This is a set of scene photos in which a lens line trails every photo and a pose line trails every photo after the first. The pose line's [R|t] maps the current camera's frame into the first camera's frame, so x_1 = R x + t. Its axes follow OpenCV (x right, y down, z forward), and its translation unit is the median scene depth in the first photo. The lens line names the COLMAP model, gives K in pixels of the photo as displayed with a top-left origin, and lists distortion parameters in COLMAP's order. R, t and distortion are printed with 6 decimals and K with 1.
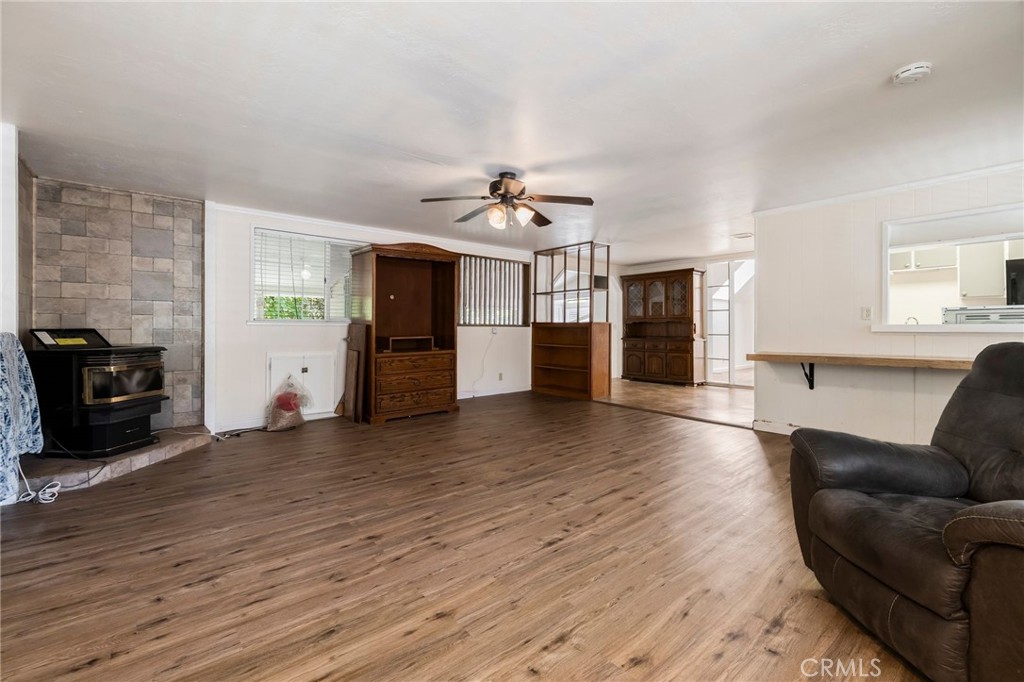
lens RADIAL K [[446.2, 0, 512.0], [0, 446.2, 341.0], [0, 0, 1]] dist [0.000339, -0.000119]
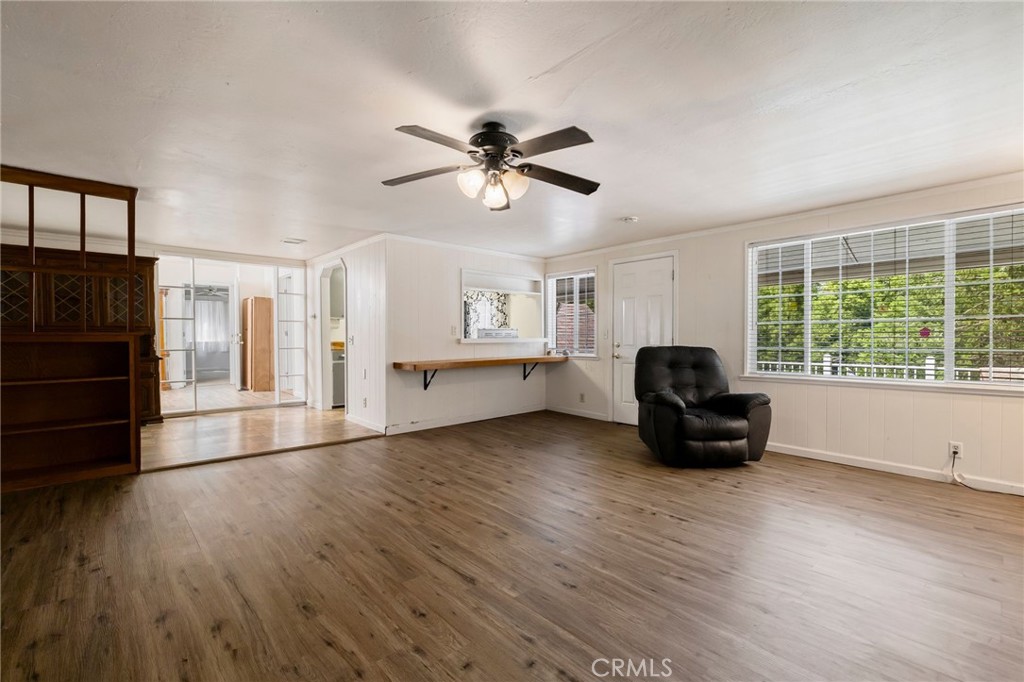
lens RADIAL K [[452.5, 0, 512.0], [0, 452.5, 341.0], [0, 0, 1]] dist [-0.000248, 0.000003]
pose [[-0.046975, -0.001613, 0.998895, -0.868638], [0.034554, 0.999398, 0.003239, -0.034975], [-0.998298, 0.034667, -0.046891, 1.177580]]
